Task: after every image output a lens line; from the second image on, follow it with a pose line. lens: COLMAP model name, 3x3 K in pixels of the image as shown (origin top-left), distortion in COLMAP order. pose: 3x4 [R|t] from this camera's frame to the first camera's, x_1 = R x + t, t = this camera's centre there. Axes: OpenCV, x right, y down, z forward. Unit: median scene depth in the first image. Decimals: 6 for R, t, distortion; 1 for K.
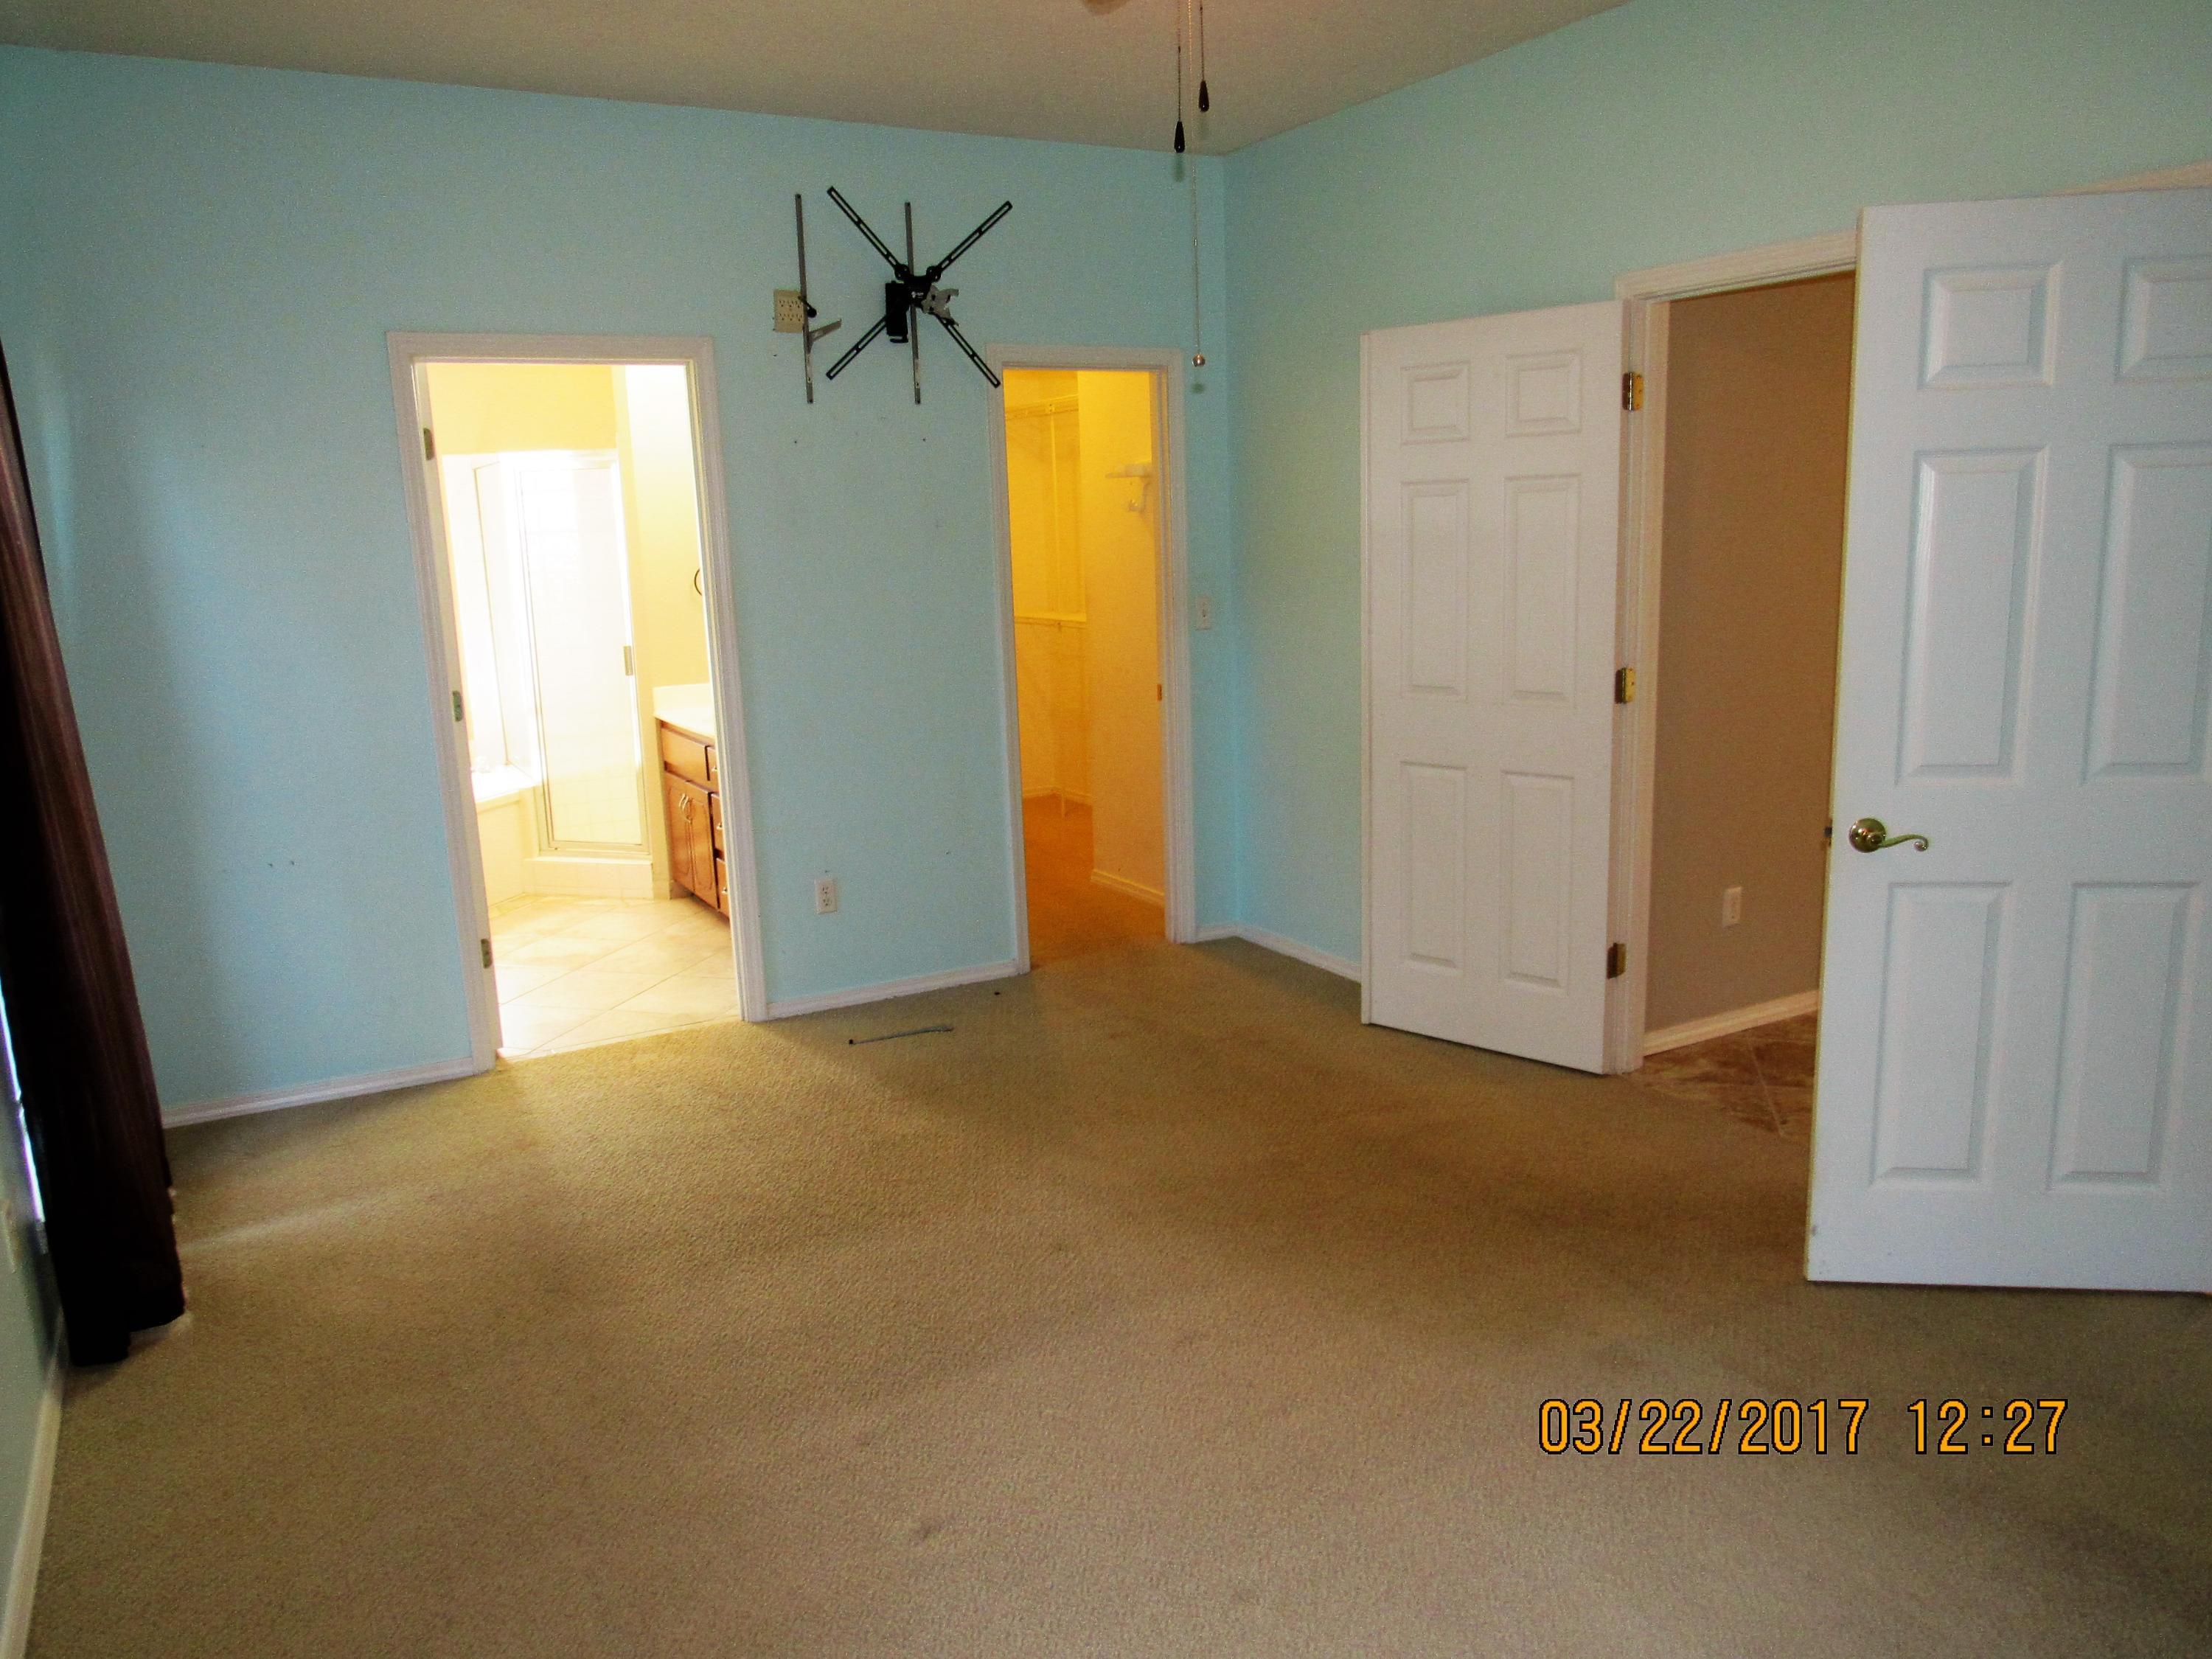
lens RADIAL K [[1560.4, 0, 1106.0], [0, 1560.4, 829.5], [0, 0, 1]] dist [-0.029247, 0.003218]
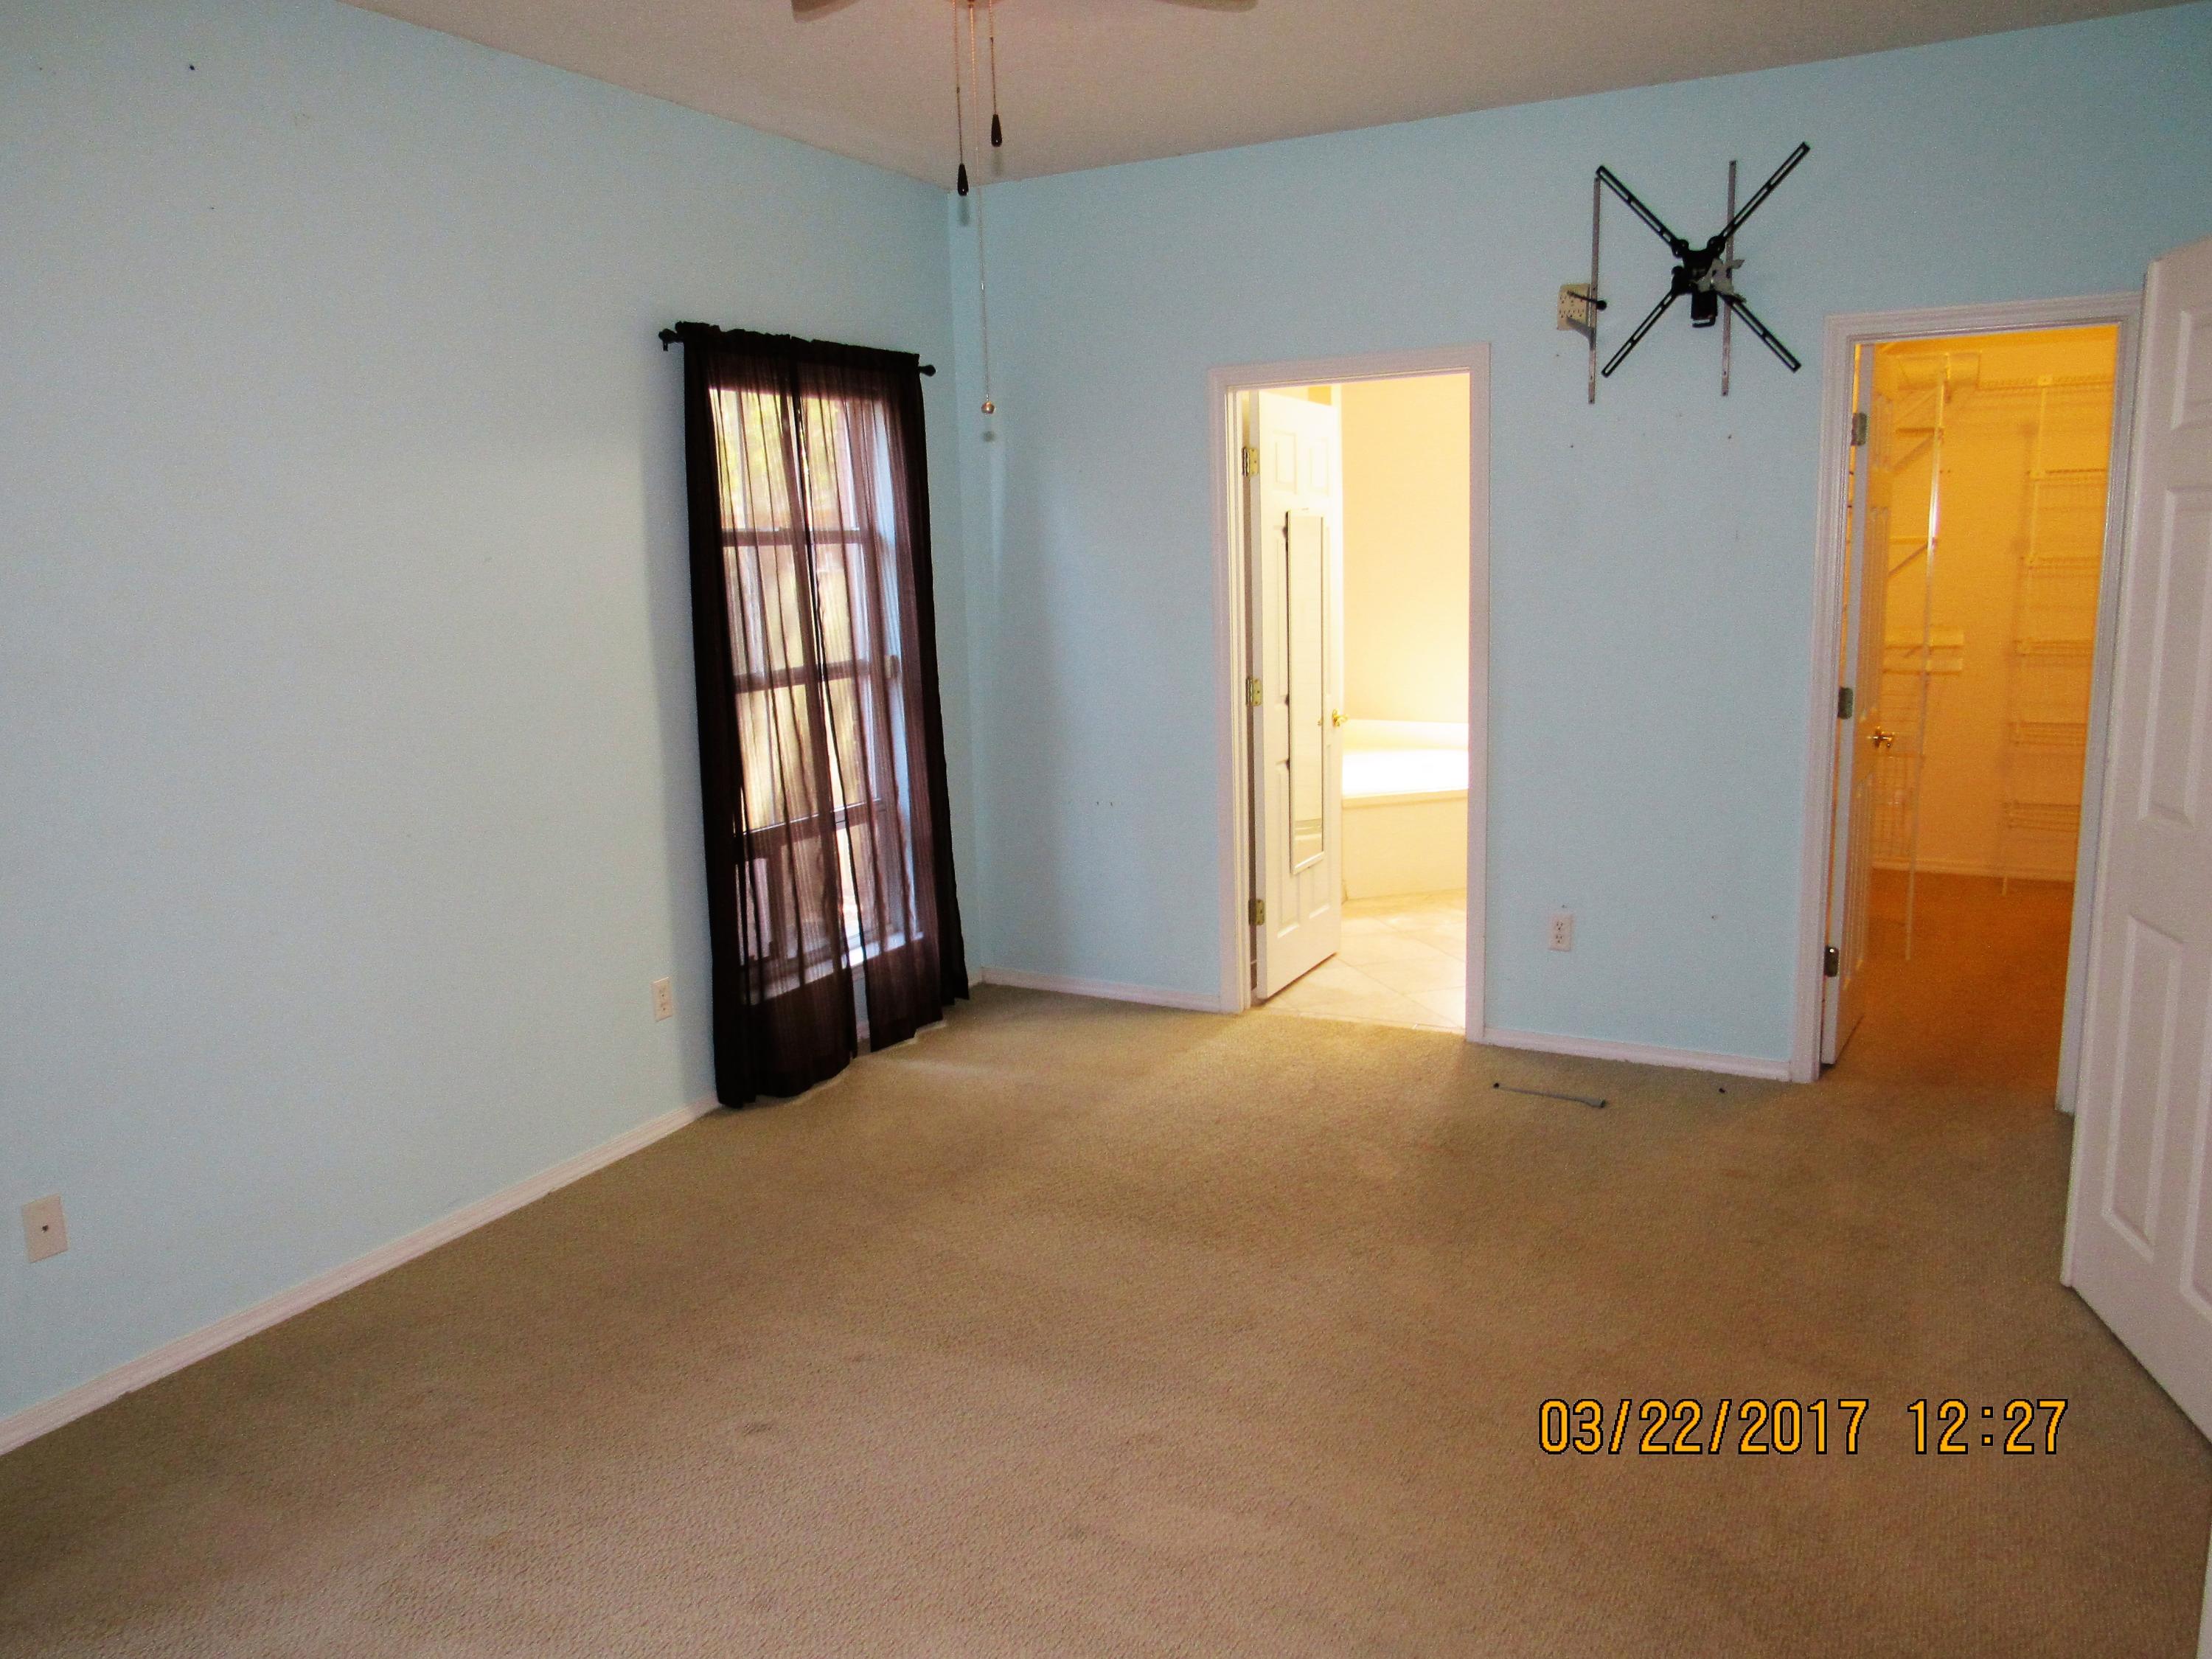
lens RADIAL K [[1560.4, 0, 1106.0], [0, 1560.4, 829.5], [0, 0, 1]] dist [-0.029247, 0.003218]
pose [[0.547542, 0.166019, -0.820144, 0.465834], [-0.149730, 0.983741, 0.099174, -0.075983], [0.823274, 0.068498, 0.563497, 0.268240]]
